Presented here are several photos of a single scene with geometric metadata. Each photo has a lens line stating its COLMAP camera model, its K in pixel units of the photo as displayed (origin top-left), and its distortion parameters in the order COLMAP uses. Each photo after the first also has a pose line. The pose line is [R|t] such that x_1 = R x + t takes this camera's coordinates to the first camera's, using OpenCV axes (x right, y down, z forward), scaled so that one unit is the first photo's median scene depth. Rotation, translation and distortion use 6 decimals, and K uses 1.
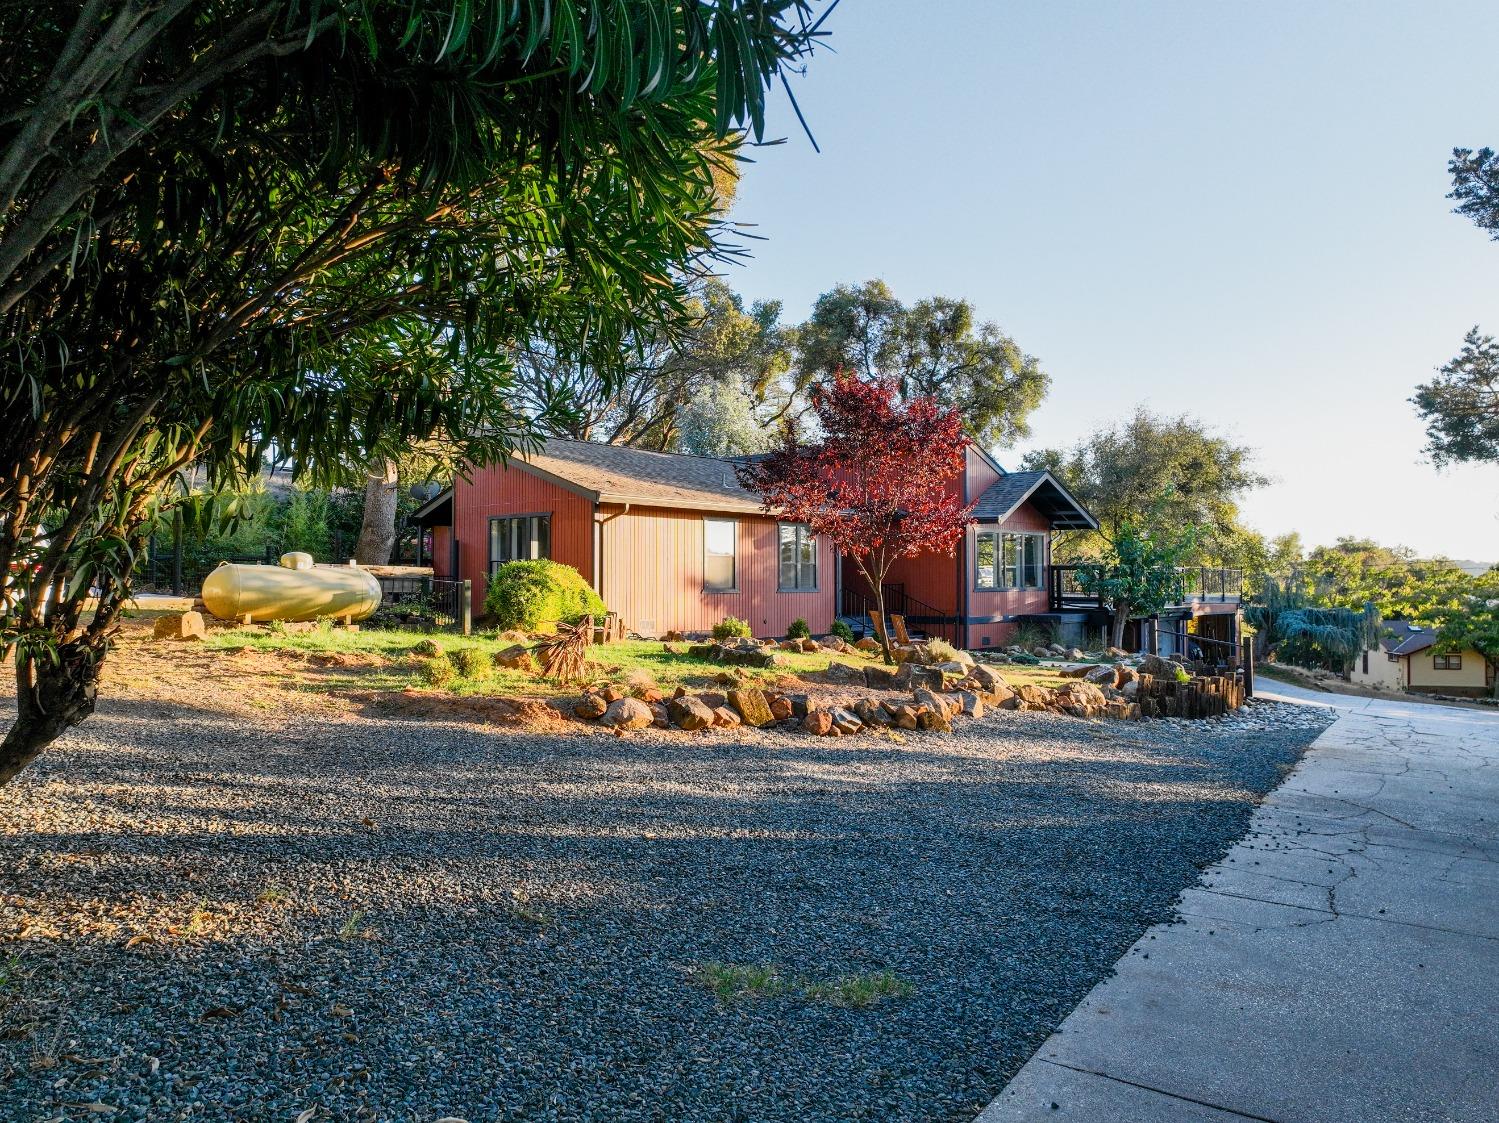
lens RADIAL K [[1055.9, 0, 749.5], [0, 1055.9, 561.5], [0, 0, 1]] dist [0.000857, 0.007197]
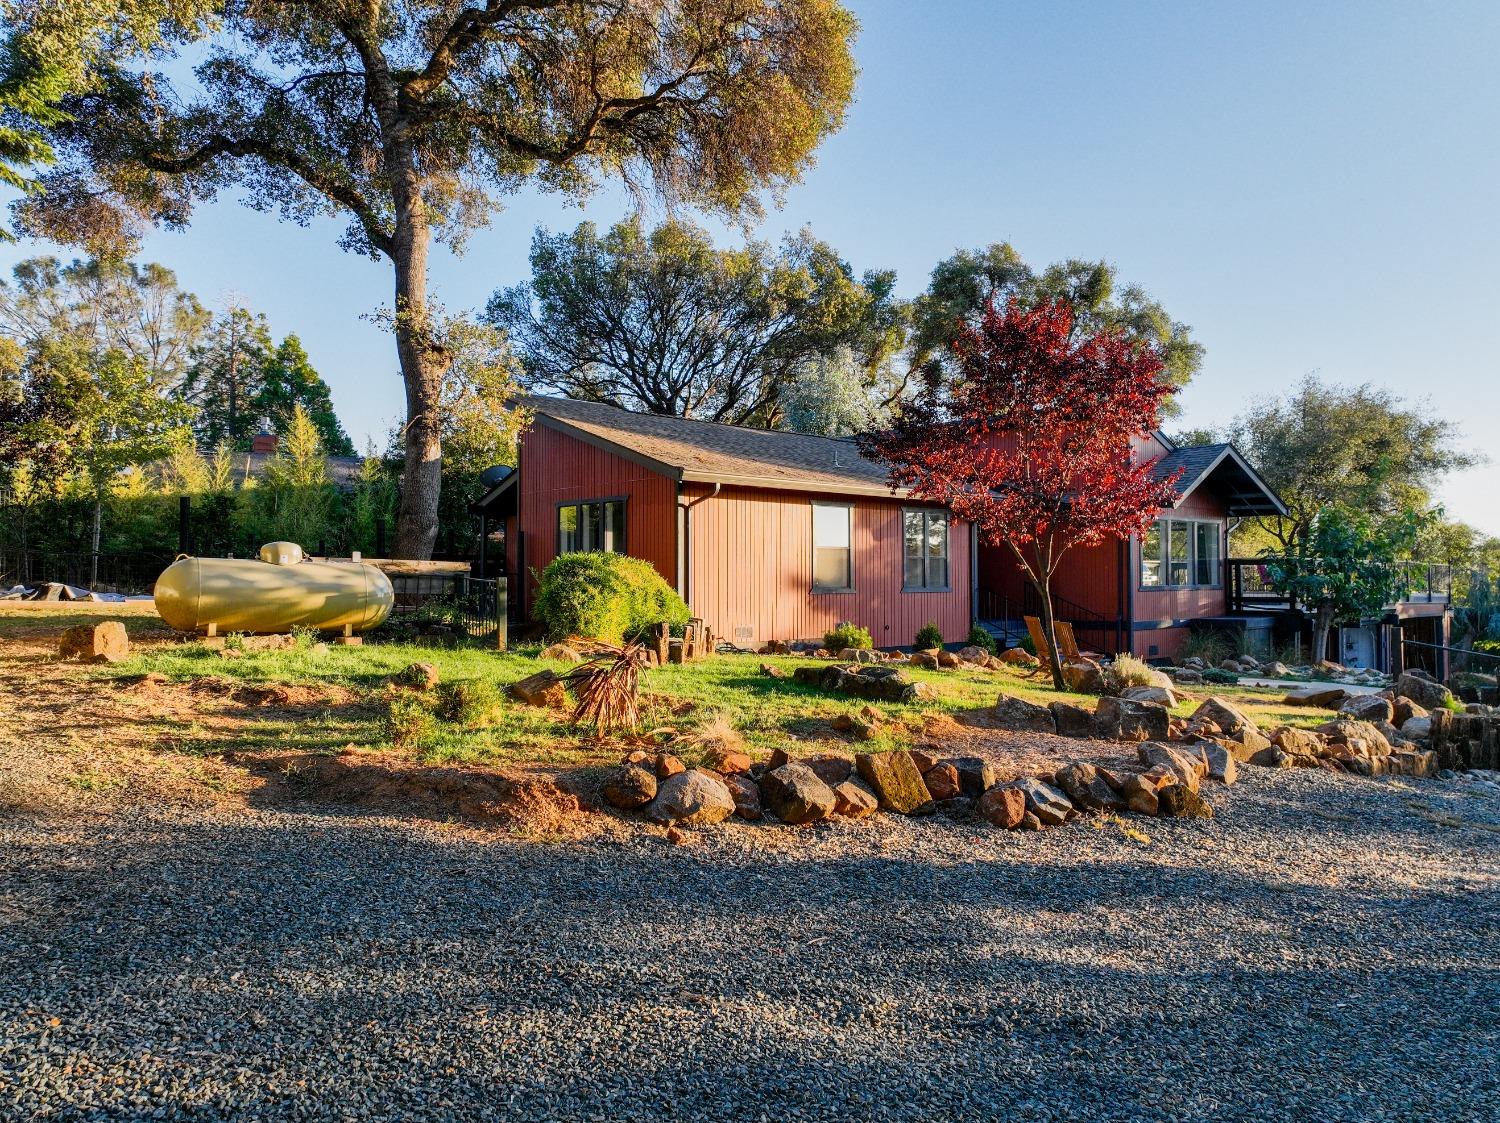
lens RADIAL K [[1056.6, 0, 750.0], [0, 1056.6, 561.5], [0, 0, 1]] dist [0.000857, 0.007197]
pose [[0.994990, -0.004183, -0.099886, -0.011379], [0.004325, 0.999990, 0.001205, 0.004509], [0.099880, -0.001631, 0.994998, 0.210060]]
